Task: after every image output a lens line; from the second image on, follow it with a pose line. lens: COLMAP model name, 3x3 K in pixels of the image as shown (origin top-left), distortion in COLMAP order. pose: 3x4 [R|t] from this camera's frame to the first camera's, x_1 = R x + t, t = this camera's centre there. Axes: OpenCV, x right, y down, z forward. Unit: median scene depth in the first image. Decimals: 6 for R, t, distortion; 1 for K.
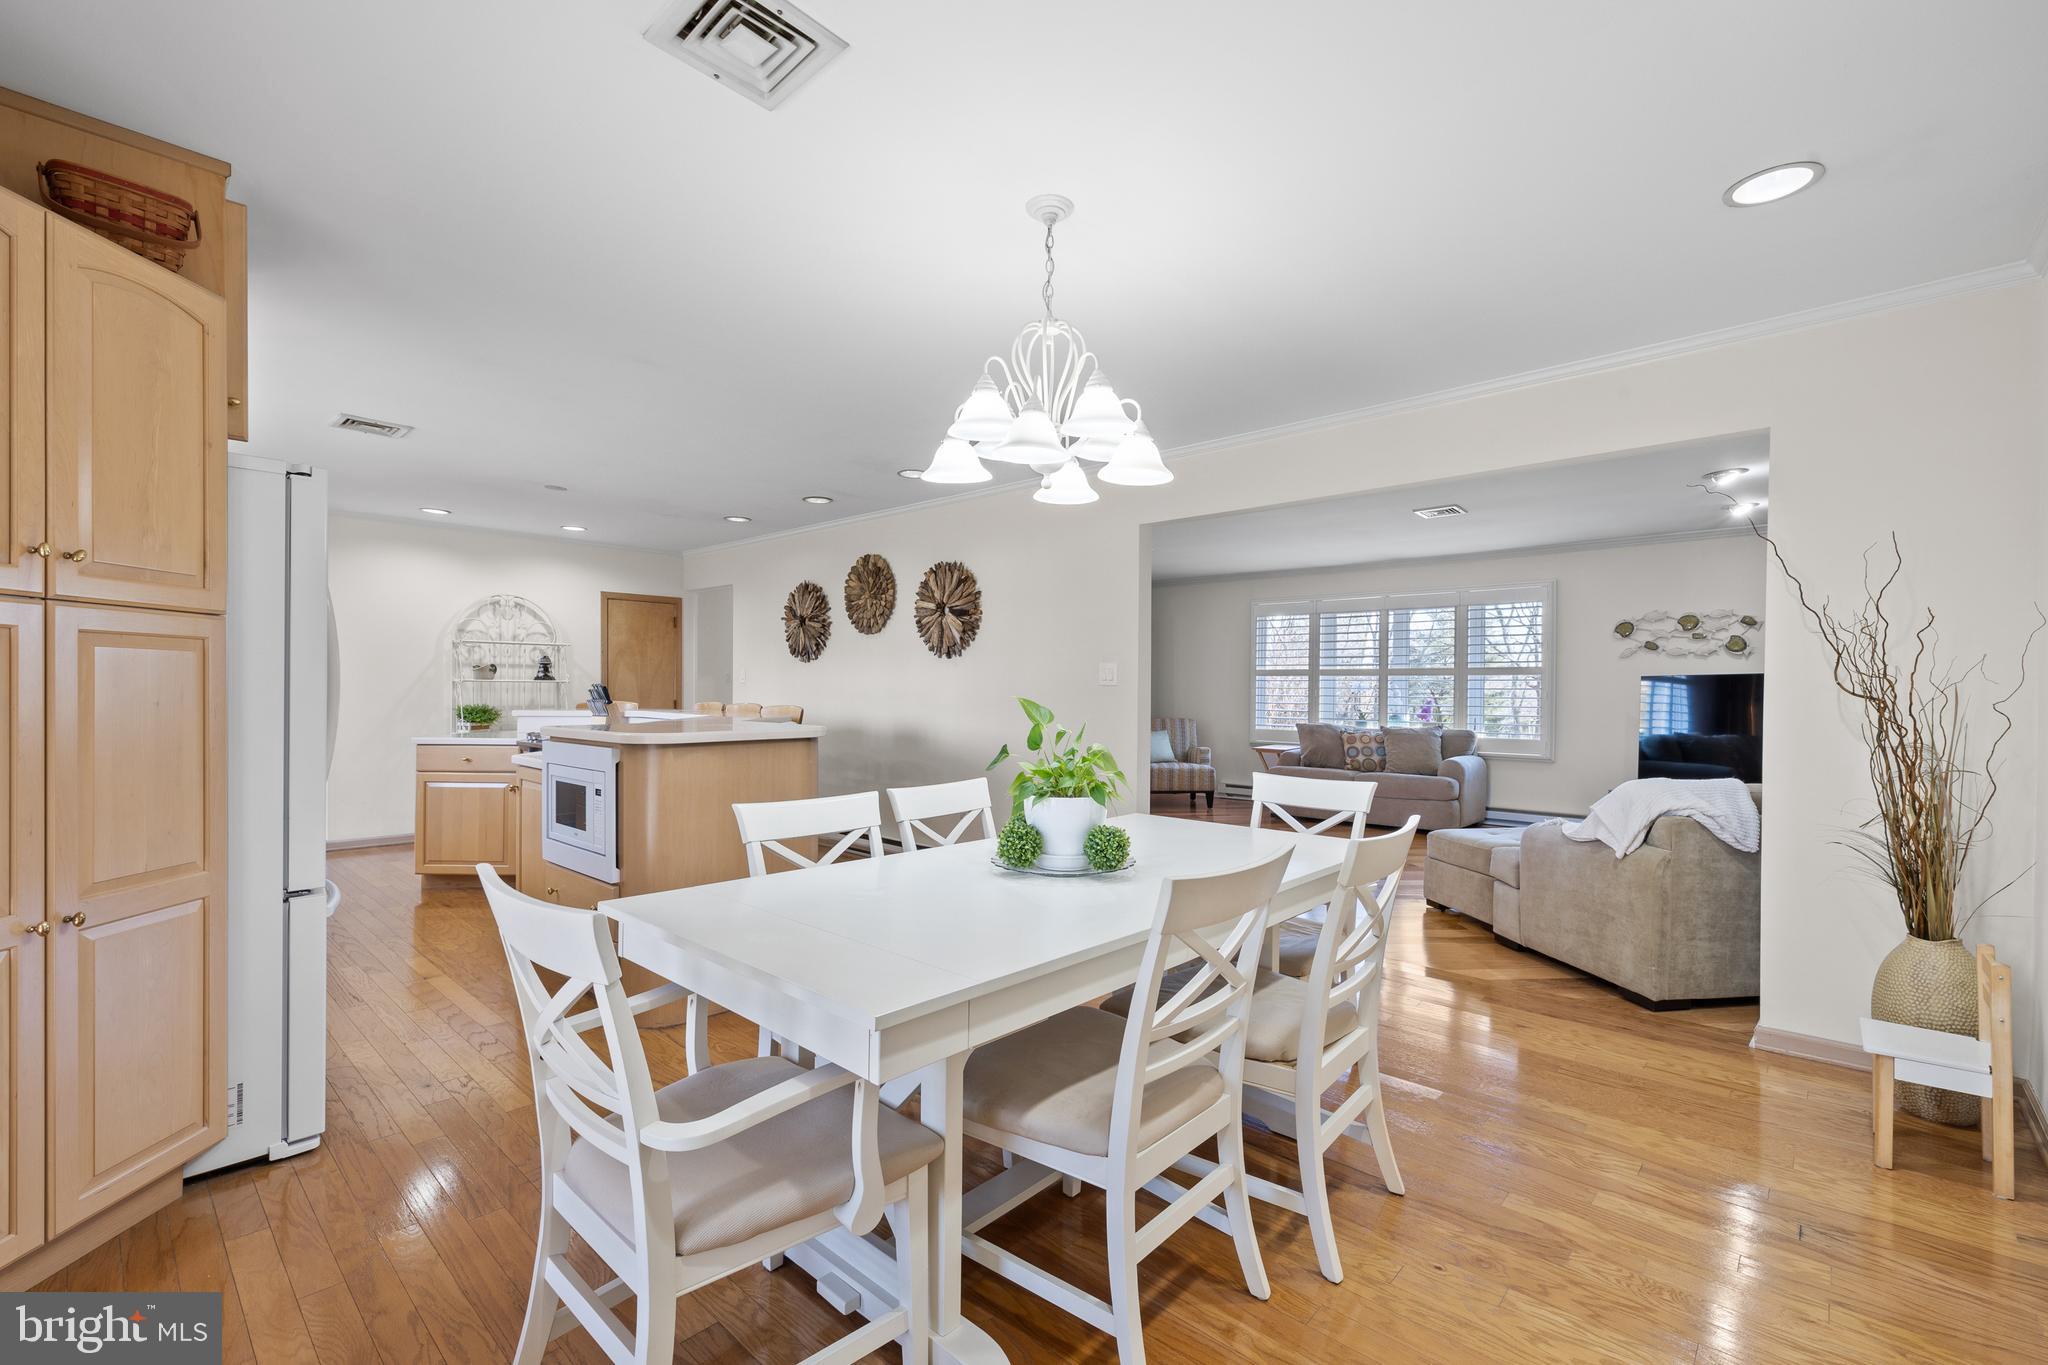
lens RADIAL K [[873.1, 0, 1042.2], [0, 873.1, 700.2], [0, 0, 1]] dist [0.001754, -0.000596]
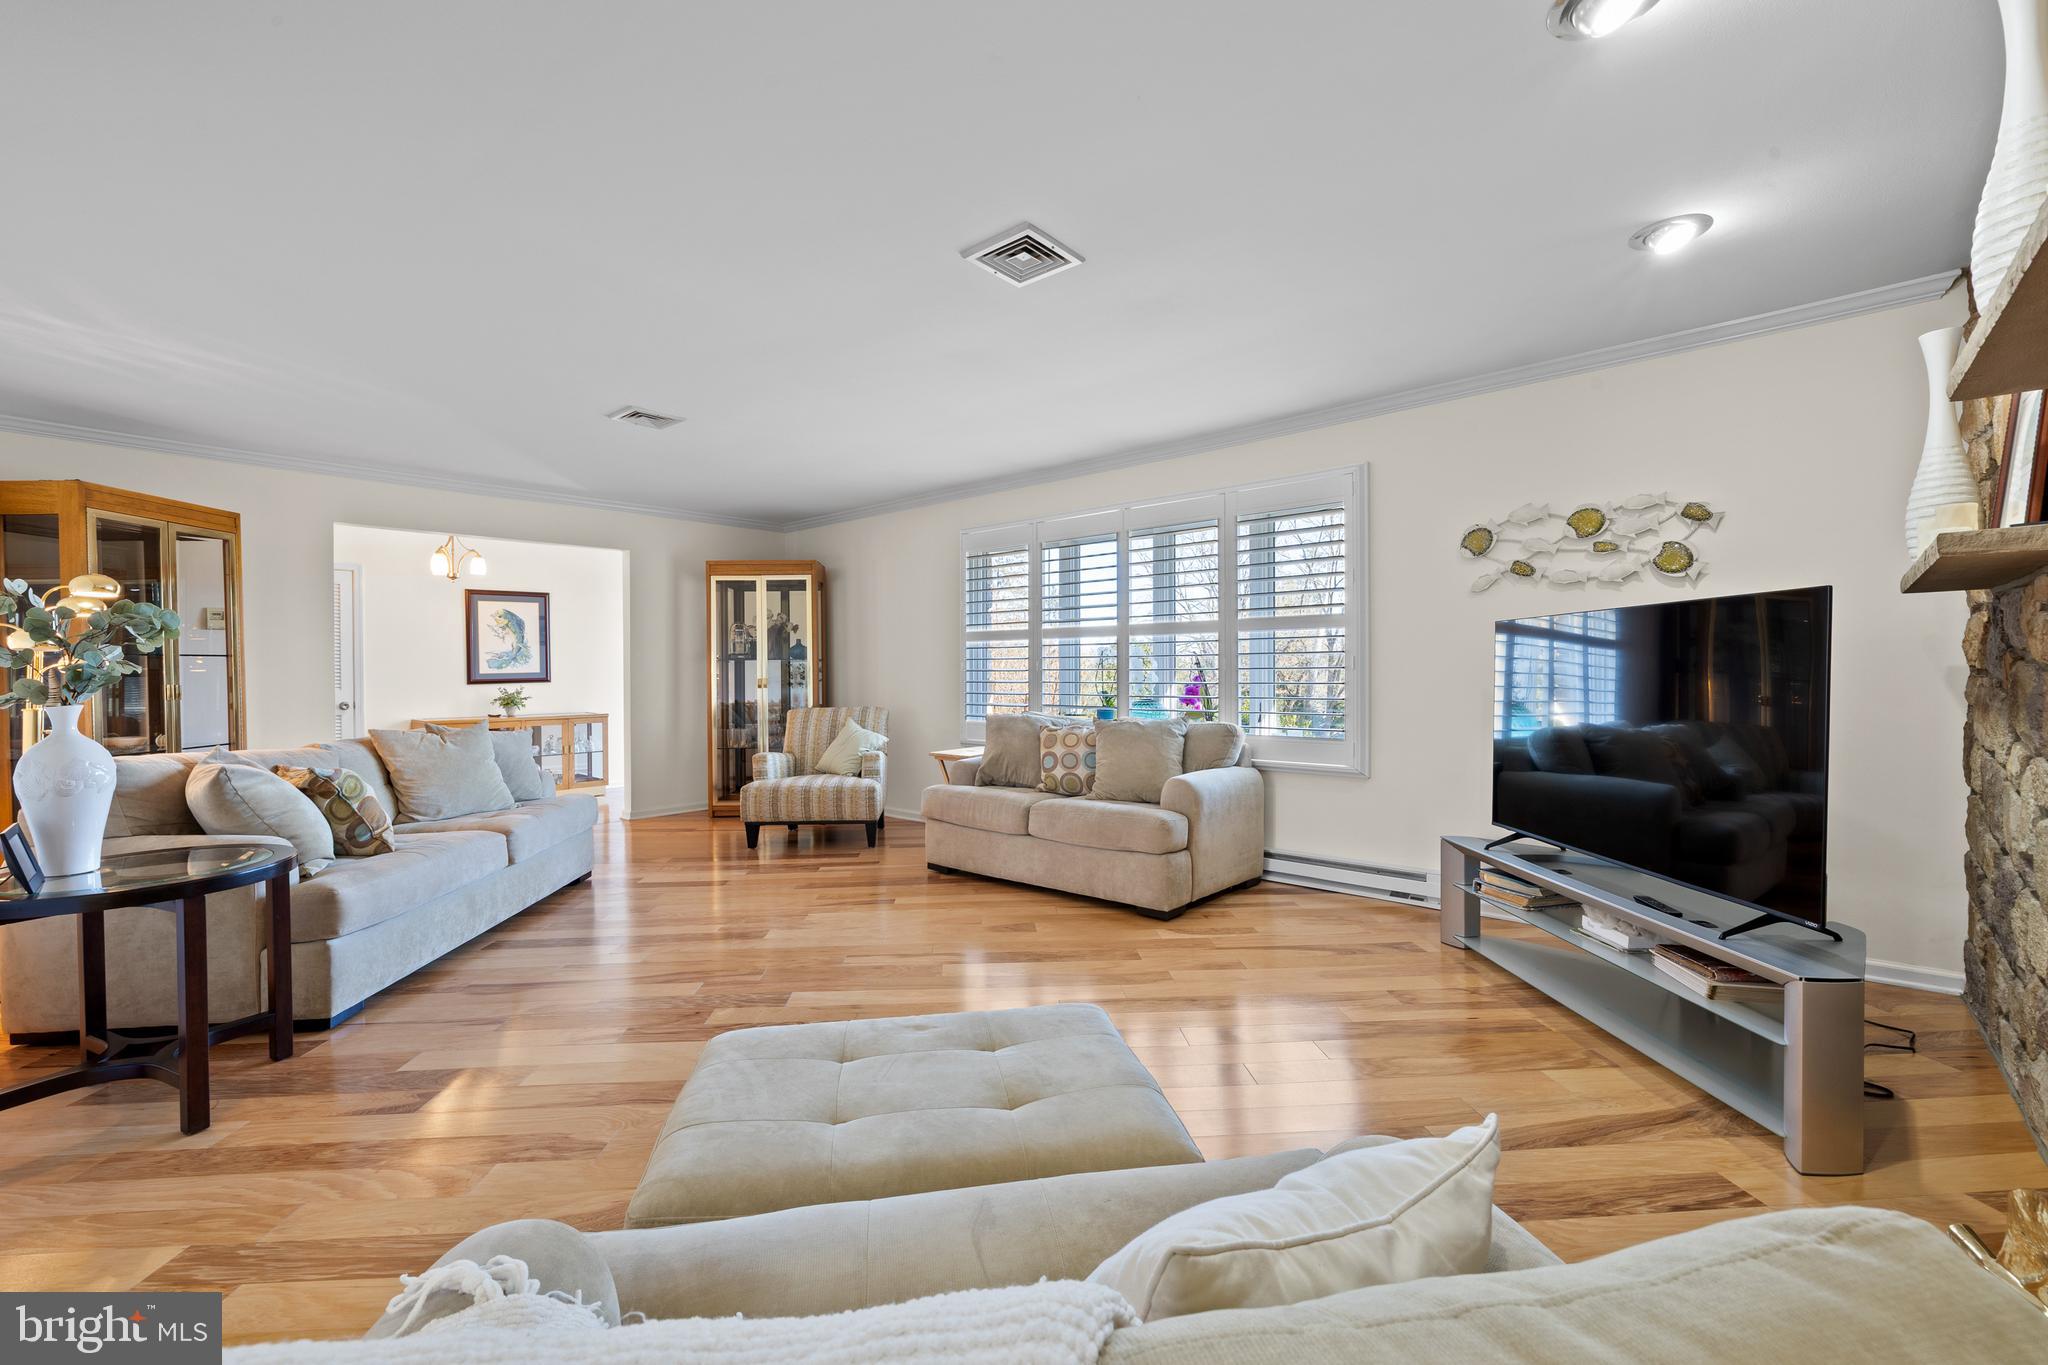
lens RADIAL K [[873.1, 0, 1026.8], [0, 873.1, 688.8], [0, 0, 1]] dist [0.001754, -0.000596]
pose [[0.999958, -0.009000, 0.001961, 0.338851], [0.008996, 0.999958, 0.001589, 0.008385], [-0.001975, -0.001572, 0.999997, 0.398832]]
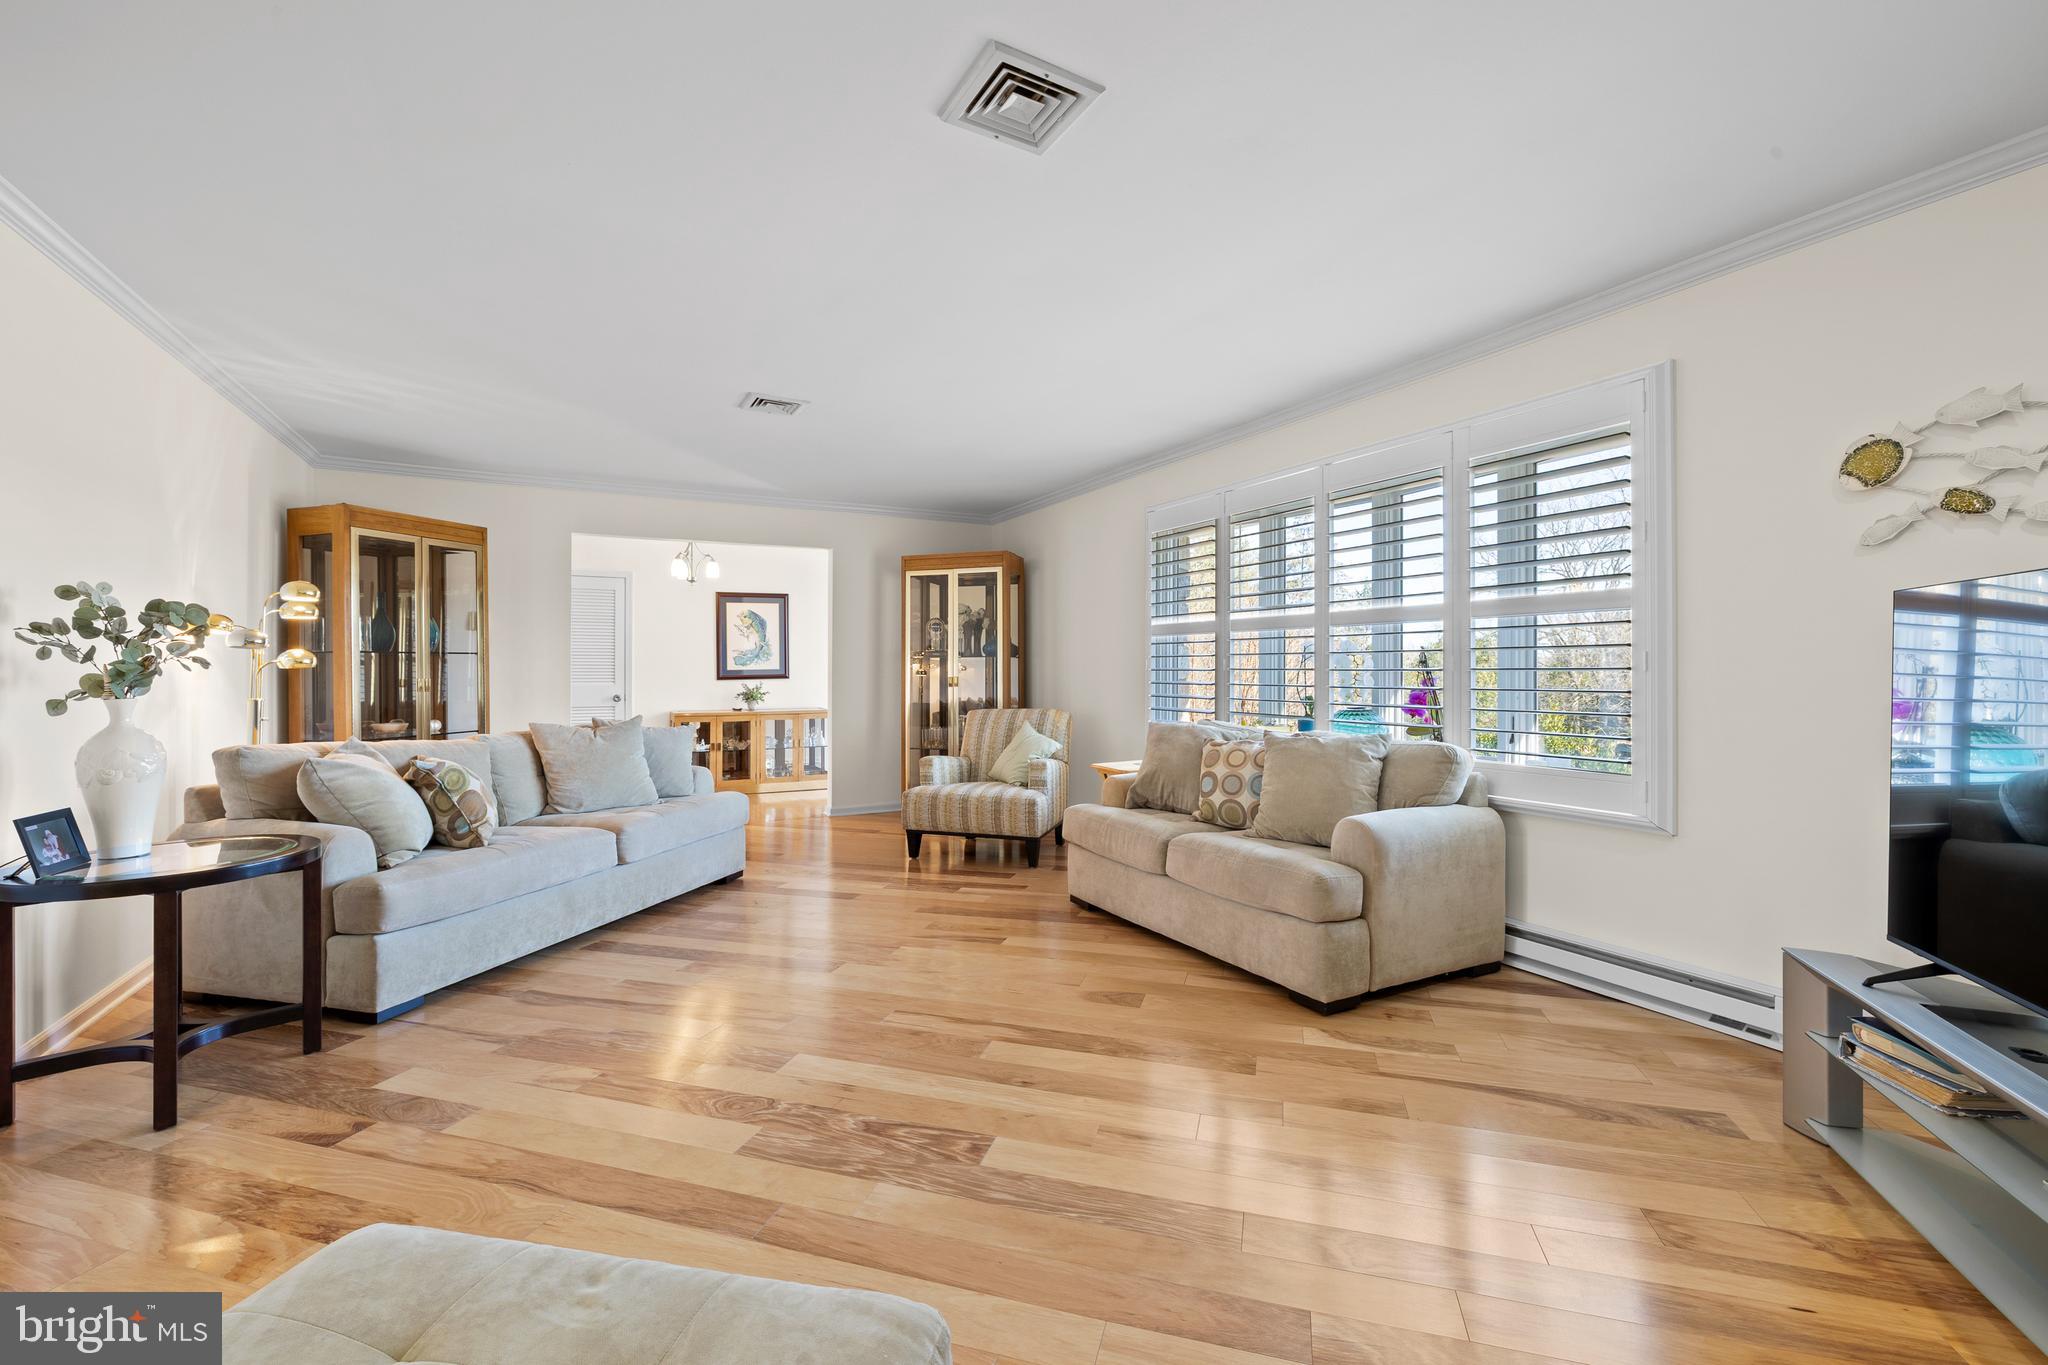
lens RADIAL K [[873.1, 0, 1024.6], [0, 873.1, 674.5], [0, 0, 1]] dist [0.001754, -0.000596]
pose [[0.937008, -0.001746, -0.349303, 0.428184], [-0.003104, 0.999906, -0.013325, 0.005891], [0.349293, 0.013570, 0.936915, 0.511439]]
